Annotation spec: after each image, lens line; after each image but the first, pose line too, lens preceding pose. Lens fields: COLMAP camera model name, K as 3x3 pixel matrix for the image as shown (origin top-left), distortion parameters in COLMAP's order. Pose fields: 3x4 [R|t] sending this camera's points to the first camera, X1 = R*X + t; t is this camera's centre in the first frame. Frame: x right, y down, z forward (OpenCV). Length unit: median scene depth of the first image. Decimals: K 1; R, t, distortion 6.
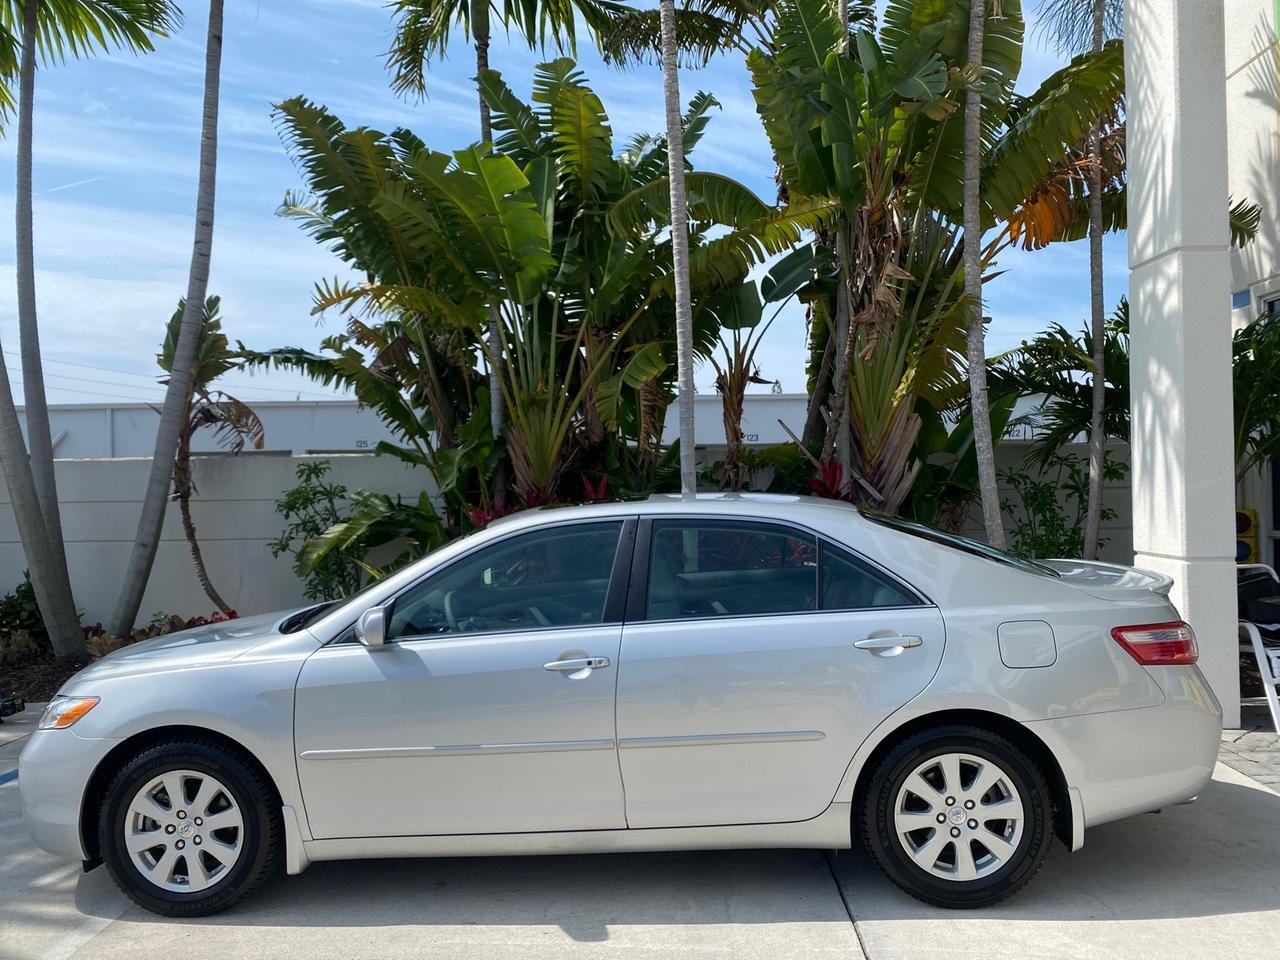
lens RADIAL K [[984.8, 0, 641.6], [0, 984.8, 476.8], [0, 0, 1]] dist [0.018818, -0.021315]
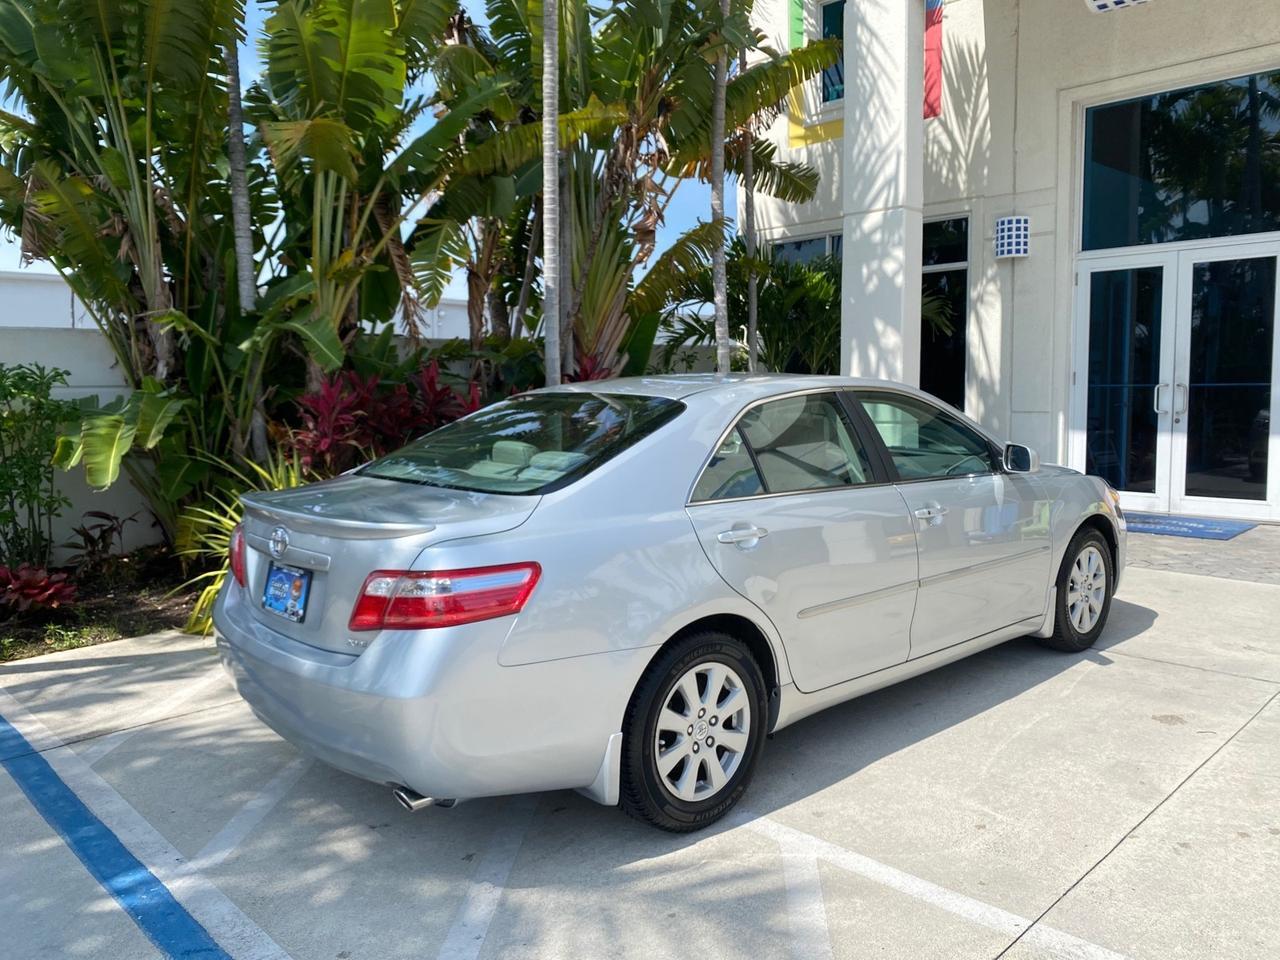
lens RADIAL K [[985.0, 0, 635.7], [0, 985.0, 470.7], [0, 0, 1]] dist [0.017659, -0.019783]
pose [[0.704271, -0.060384, 0.707359, -0.549040], [0.000182, 0.996391, 0.084876, 0.022856], [-0.709931, -0.059647, 0.701740, 0.170008]]
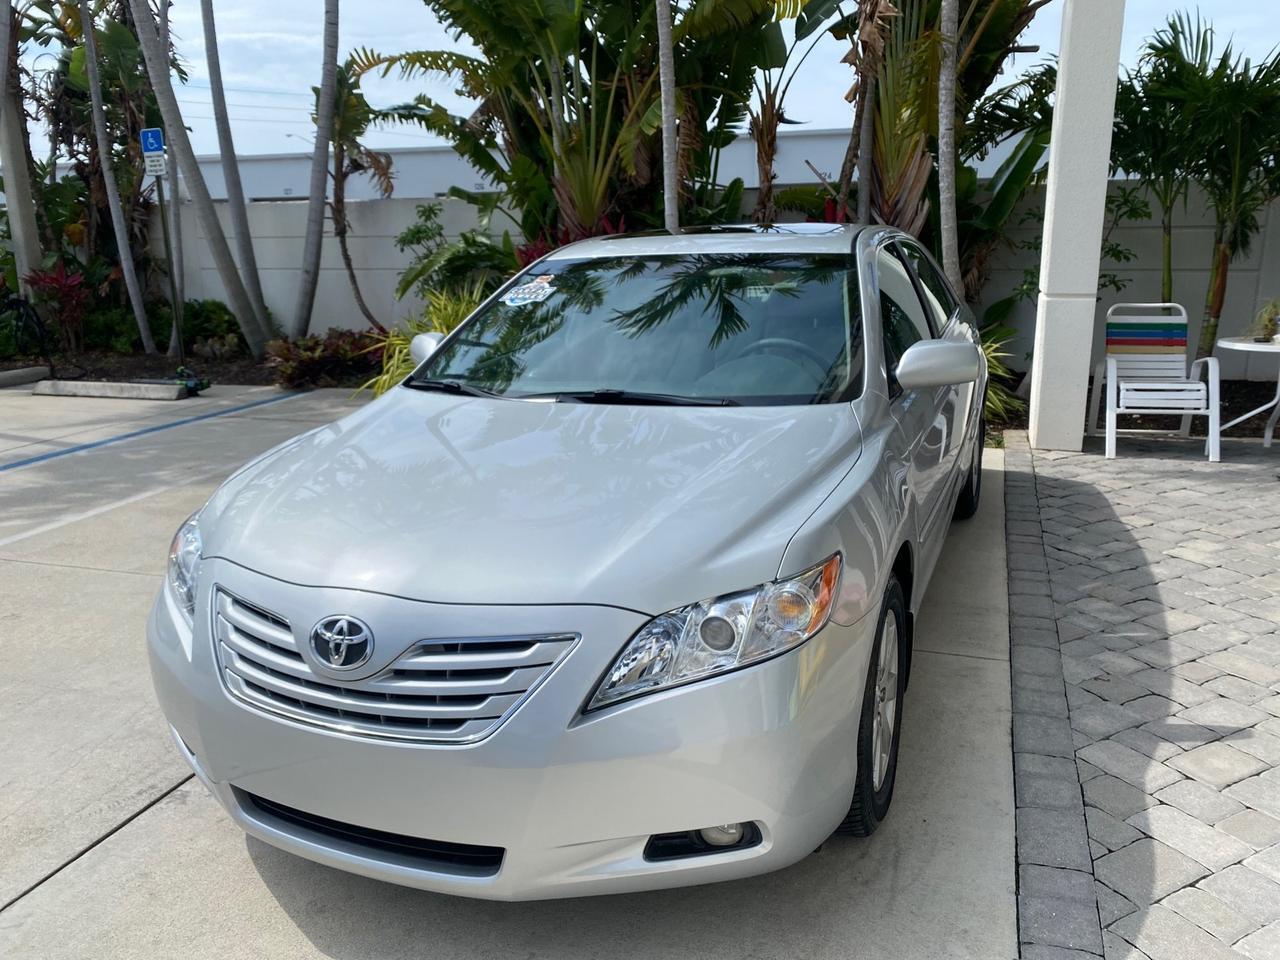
lens RADIAL K [[985.4, 0, 639.4], [0, 985.4, 471.5], [0, 0, 1]] dist [0.022854, -0.024384]
pose [[0.952459, 0.074535, -0.295408, 0.322799], [0.002134, 0.967957, 0.251108, -0.001594], [0.304658, -0.239800, 0.921780, -0.121969]]
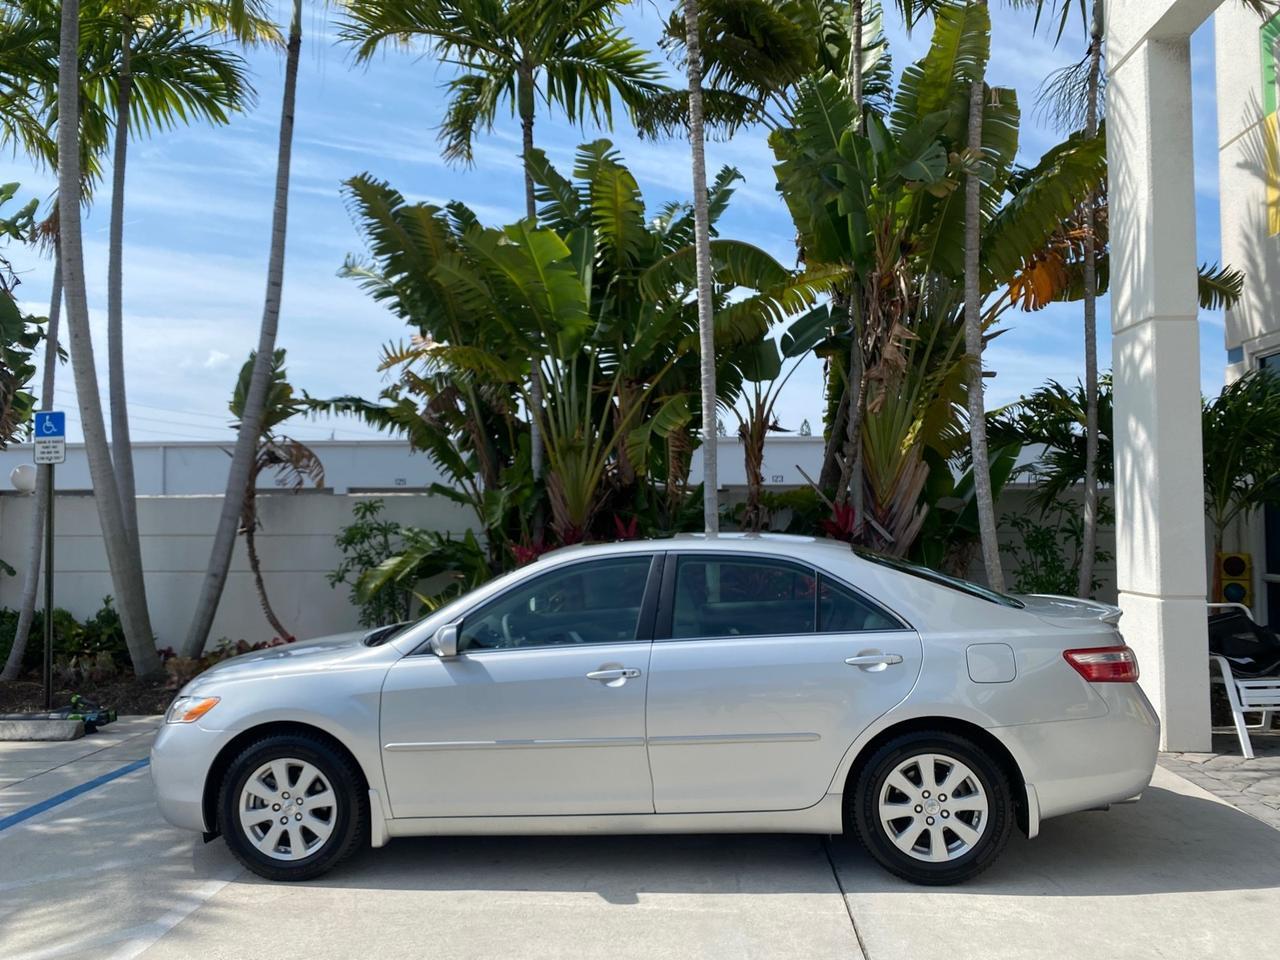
lens RADIAL K [[984.8, 0, 638.2], [0, 984.8, 485.4], [0, 0, 1]] dist [0.018818, -0.021315]
pose [[0.999464, 0.008462, -0.031633, 0.000049], [-0.009413, 0.999505, -0.030029, -0.002133], [0.031363, 0.030310, 0.999048, -0.089927]]
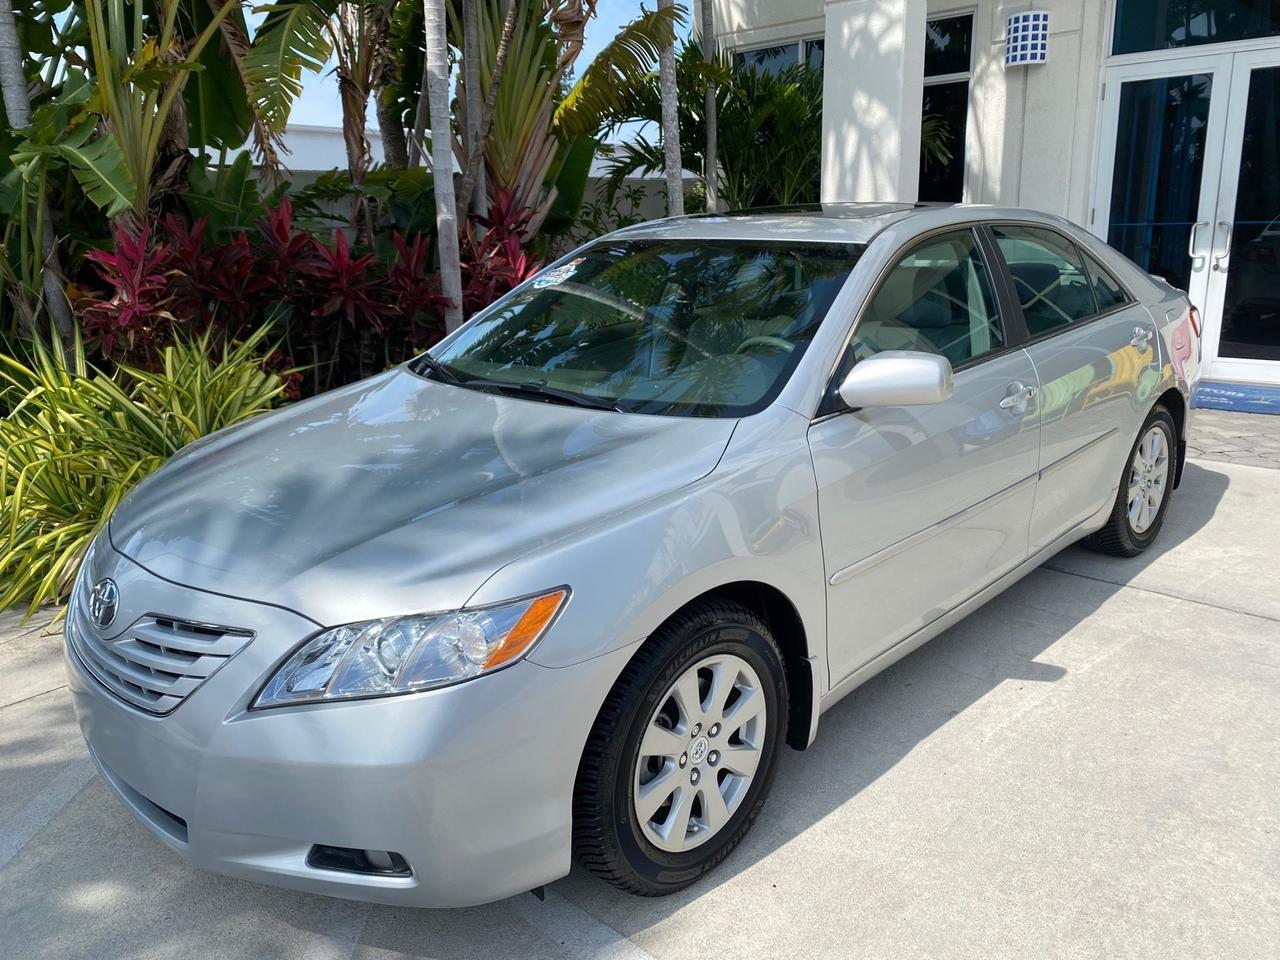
lens RADIAL K [[985.0, 0, 643.5], [0, 985.0, 465.5], [0, 0, 1]] dist [0.017659, -0.019783]
pose [[0.667337, -0.180759, 0.722487, -0.393134], [0.008591, 0.971903, 0.235225, 0.019516], [-0.744706, -0.150767, 0.650140, 0.290943]]
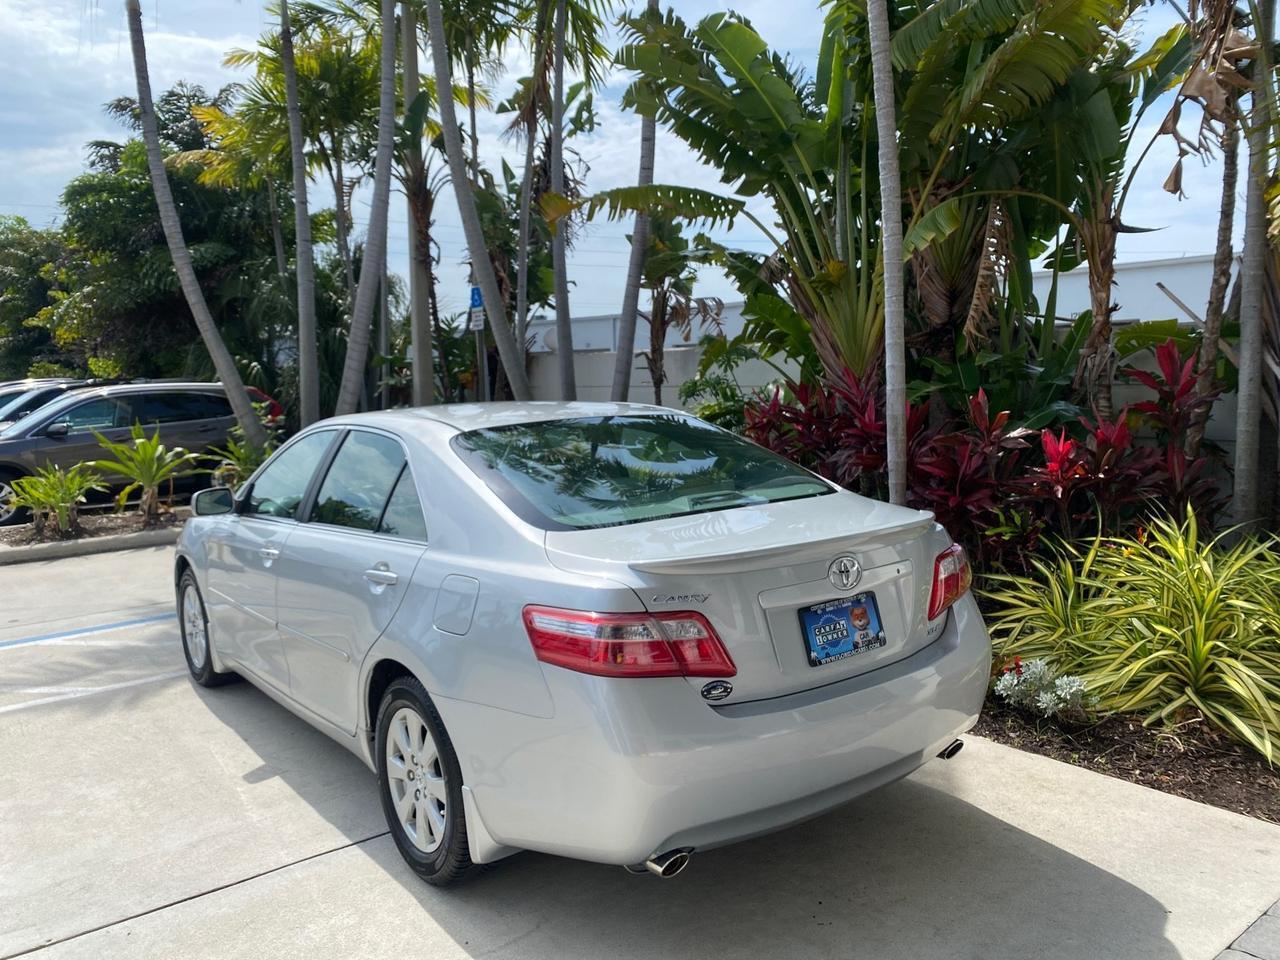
lens RADIAL K [[985.0, 0, 643.6], [0, 985.0, 477.8], [0, 0, 1]] dist [0.017659, -0.019783]
pose [[0.649292, 0.082058, -0.756099, 0.469617], [0.017875, 0.992241, 0.123036, -0.013830], [0.760329, -0.093401, 0.642788, 0.257732]]
